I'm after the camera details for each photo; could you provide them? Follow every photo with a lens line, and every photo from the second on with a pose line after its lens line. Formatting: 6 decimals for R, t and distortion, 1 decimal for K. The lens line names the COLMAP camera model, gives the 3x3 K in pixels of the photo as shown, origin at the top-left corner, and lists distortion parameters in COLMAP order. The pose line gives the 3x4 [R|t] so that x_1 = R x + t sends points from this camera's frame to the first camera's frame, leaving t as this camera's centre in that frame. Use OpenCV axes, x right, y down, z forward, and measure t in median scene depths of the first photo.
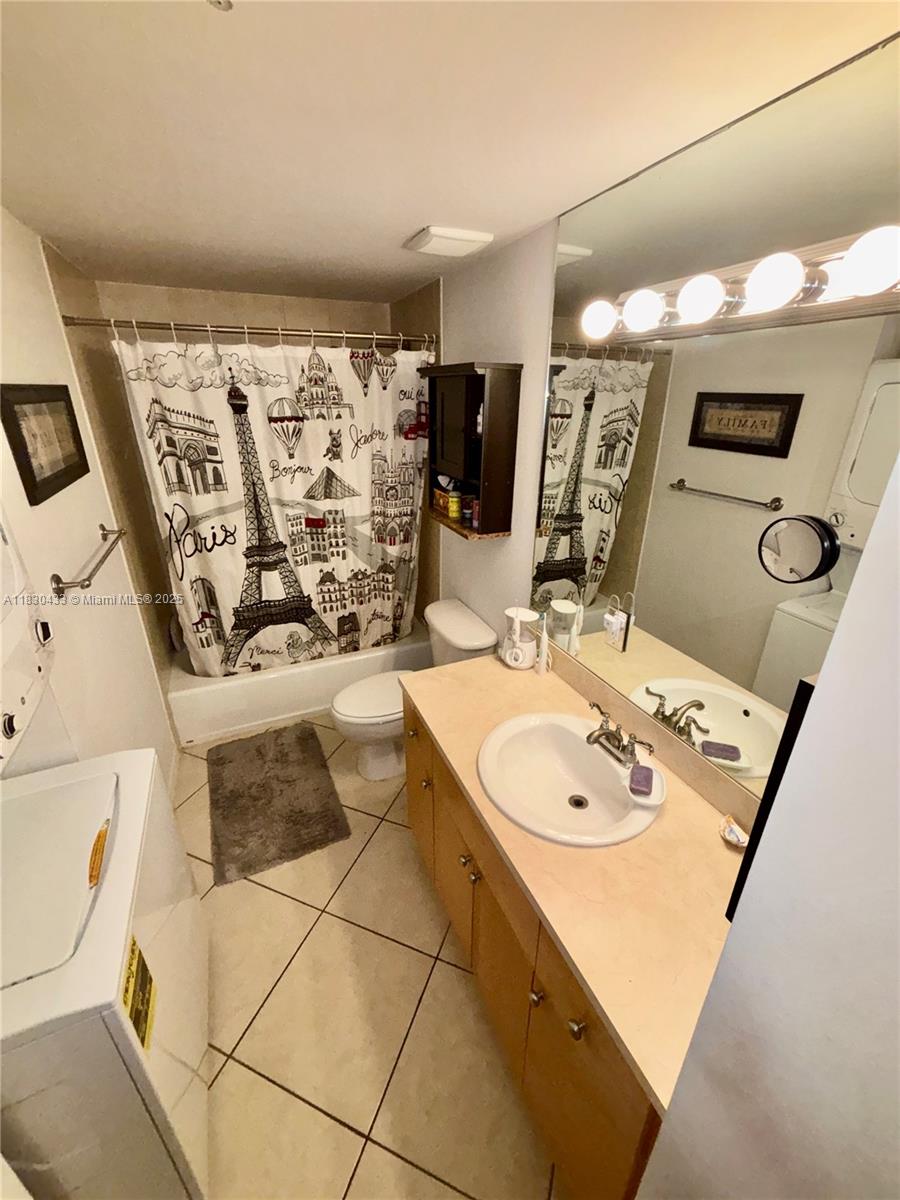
lens RADIAL K [[486.5, 0, 450.0], [0, 486.5, 600.0], [0, 0, 1]] dist [-0.000547, -0.000038]
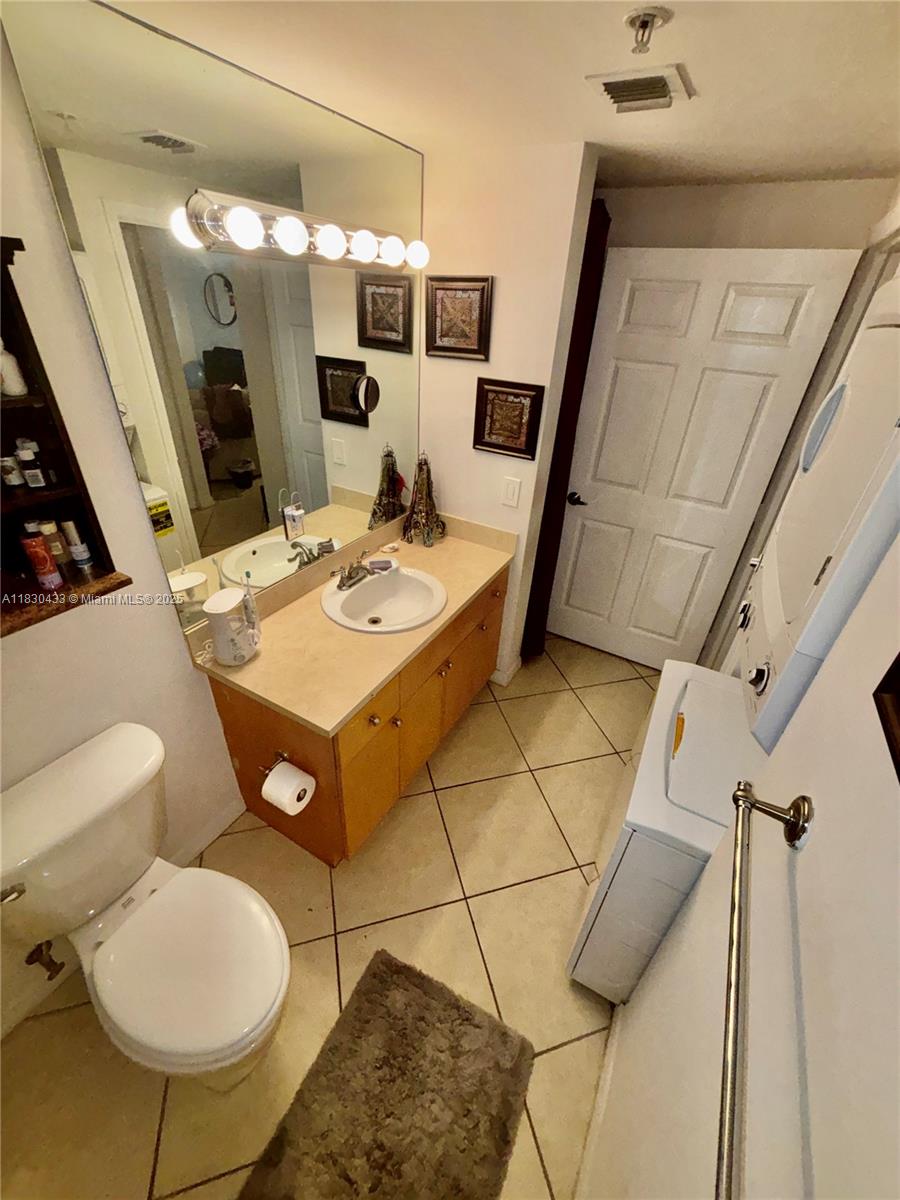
lens RADIAL K [[486.5, 0, 450.0], [0, 486.5, 600.0], [0, 0, 1]] dist [-0.000547, -0.000038]
pose [[-0.610024, -0.449455, 0.652580, -0.637442], [0.266826, 0.658951, 0.703269, -0.464304], [-0.746106, 0.603136, -0.282050, 0.985838]]
